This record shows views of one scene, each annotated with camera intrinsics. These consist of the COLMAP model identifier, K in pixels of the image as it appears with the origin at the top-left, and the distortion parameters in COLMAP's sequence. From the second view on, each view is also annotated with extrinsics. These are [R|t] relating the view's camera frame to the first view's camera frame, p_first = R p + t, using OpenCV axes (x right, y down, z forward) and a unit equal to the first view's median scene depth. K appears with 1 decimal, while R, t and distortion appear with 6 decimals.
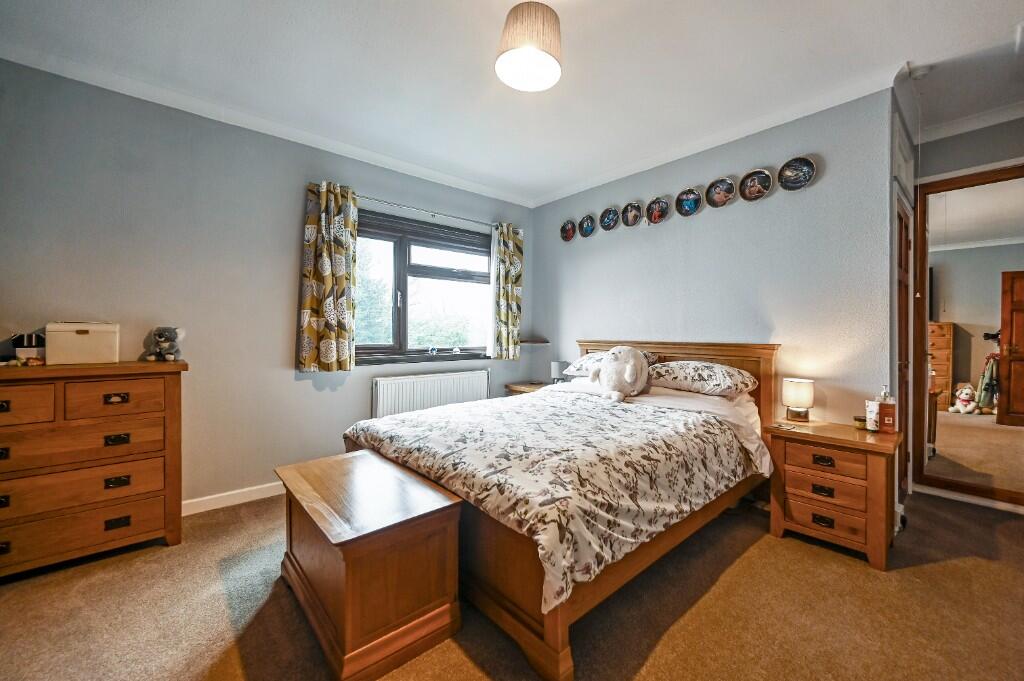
lens RADIAL K [[408.1, 0, 514.4], [0, 408.1, 336.3], [0, 0, 1]] dist [-0.002207, -0.000407]
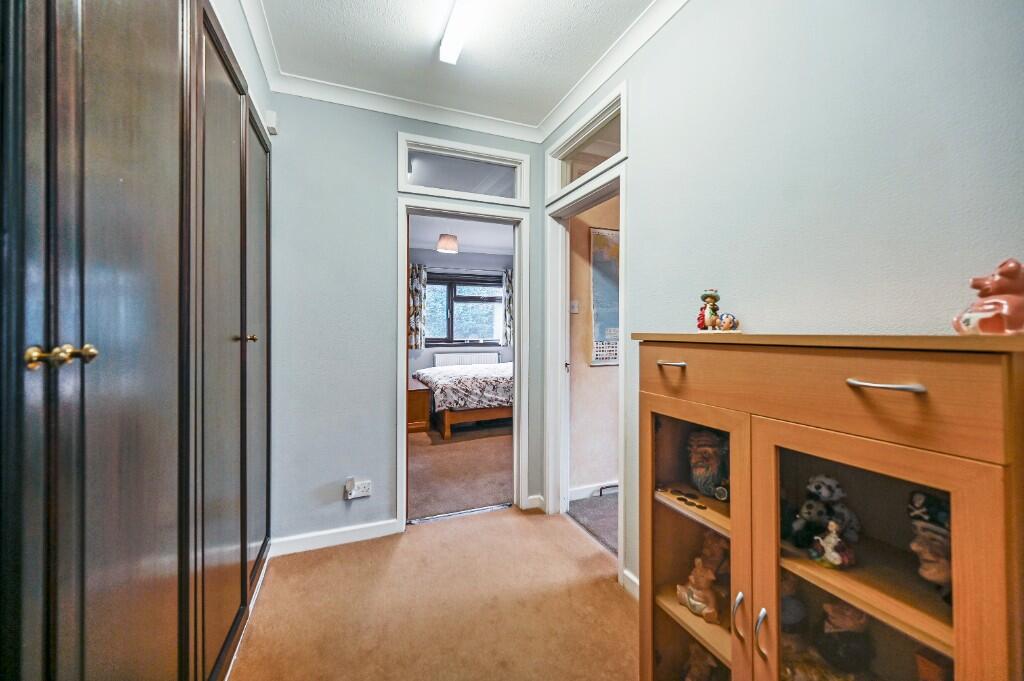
lens RADIAL K [[403.1, 0, 512.7], [0, 403.1, 325.8], [0, 0, 1]] dist [-0.000624, -0.000078]
pose [[0.947930, 0.002134, -0.318471, 0.638059], [-0.004764, 0.999961, -0.007477, -0.024510], [0.318443, 0.008605, 0.947903, -0.753768]]
